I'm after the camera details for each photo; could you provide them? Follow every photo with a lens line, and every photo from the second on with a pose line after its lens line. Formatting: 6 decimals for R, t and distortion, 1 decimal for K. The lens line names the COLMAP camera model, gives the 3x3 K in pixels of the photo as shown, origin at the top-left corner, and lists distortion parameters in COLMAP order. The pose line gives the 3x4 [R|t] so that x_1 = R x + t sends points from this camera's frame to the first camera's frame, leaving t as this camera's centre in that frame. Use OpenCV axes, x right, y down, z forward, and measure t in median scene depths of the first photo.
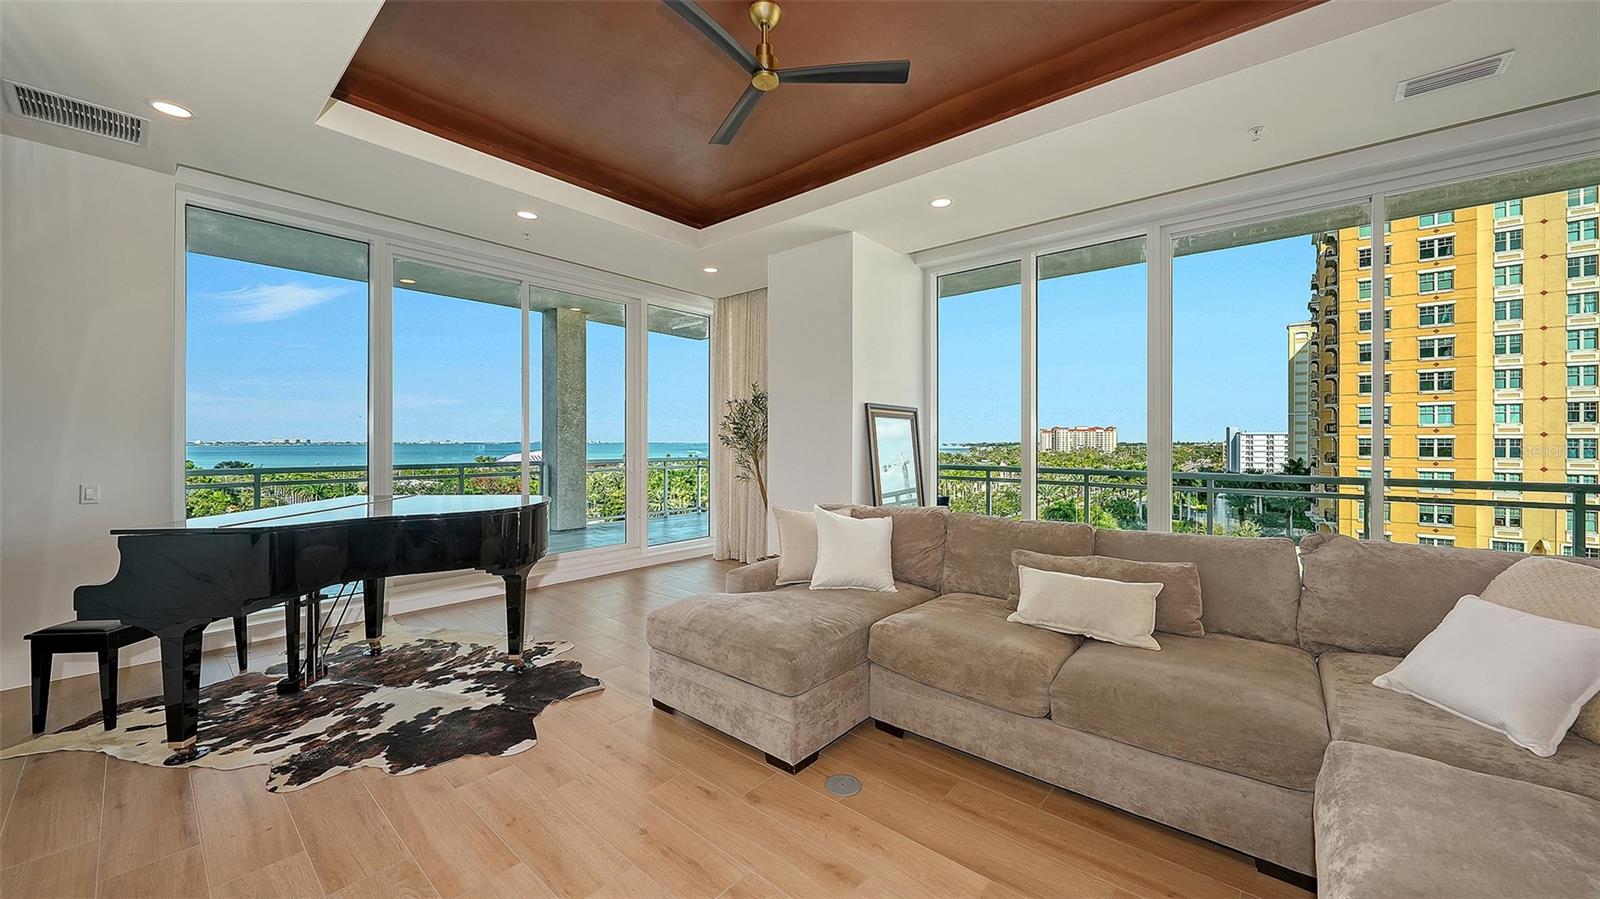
lens RADIAL K [[568.2, 0, 783.9], [0, 568.2, 453.0], [0, 0, 1]] dist [-0.007361, -0.000192]
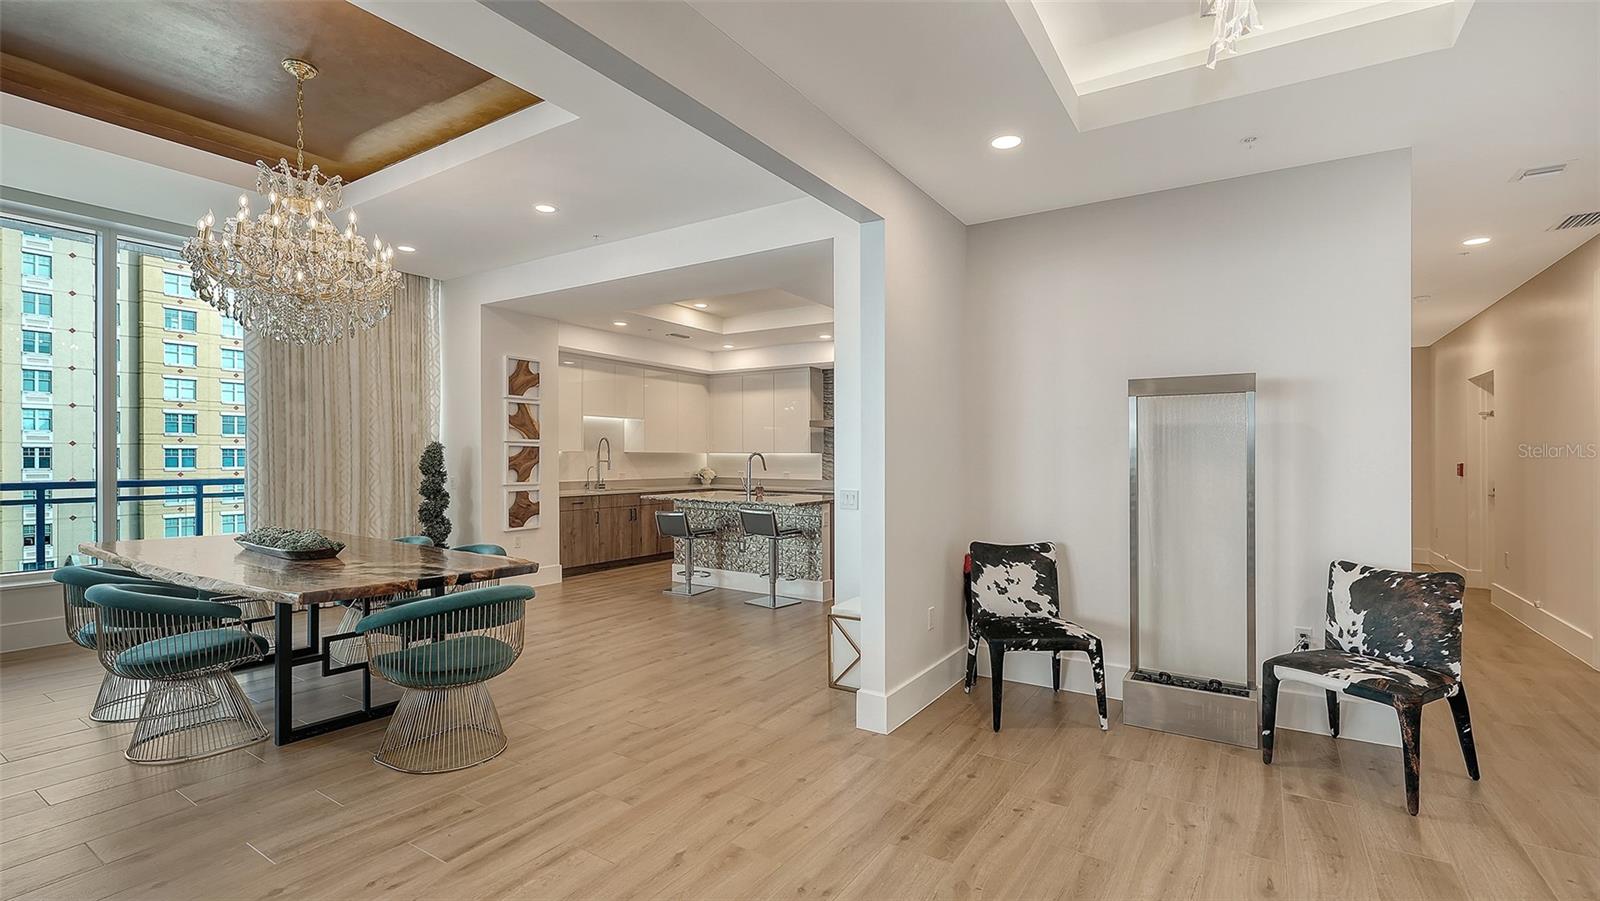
lens RADIAL K [[718.0, 0, 801.9], [0, 718.0, 457.9], [0, 0, 1]] dist [-0.000293, 0.000233]
pose [[-0.137256, -0.007293, 0.990509, -0.109732], [0.018302, 0.999784, 0.009897, 0.019079], [-0.990366, 0.019487, -0.137093, -0.473856]]
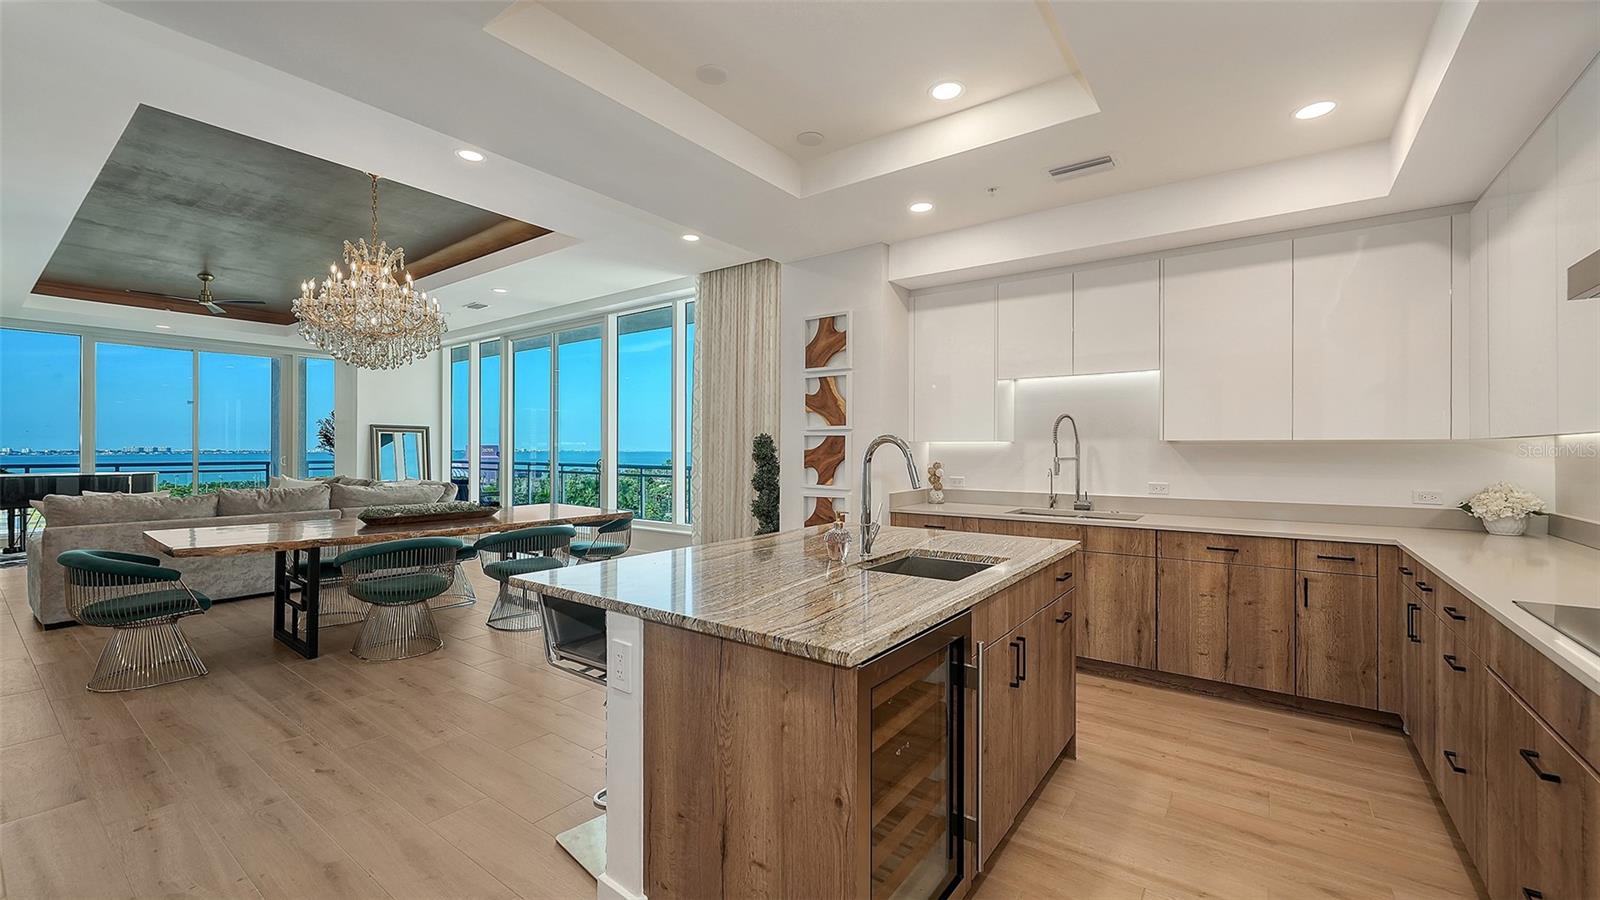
lens RADIAL K [[641.8, 0, 783.1], [0, 641.8, 447.1], [0, 0, 1]] dist [0.001158, -0.000156]
pose [[0.997800, -0.004215, 0.066166, 1.137798], [0.005859, 0.999678, -0.024677, 0.036960], [-0.066040, 0.025010, 0.997503, -0.993479]]
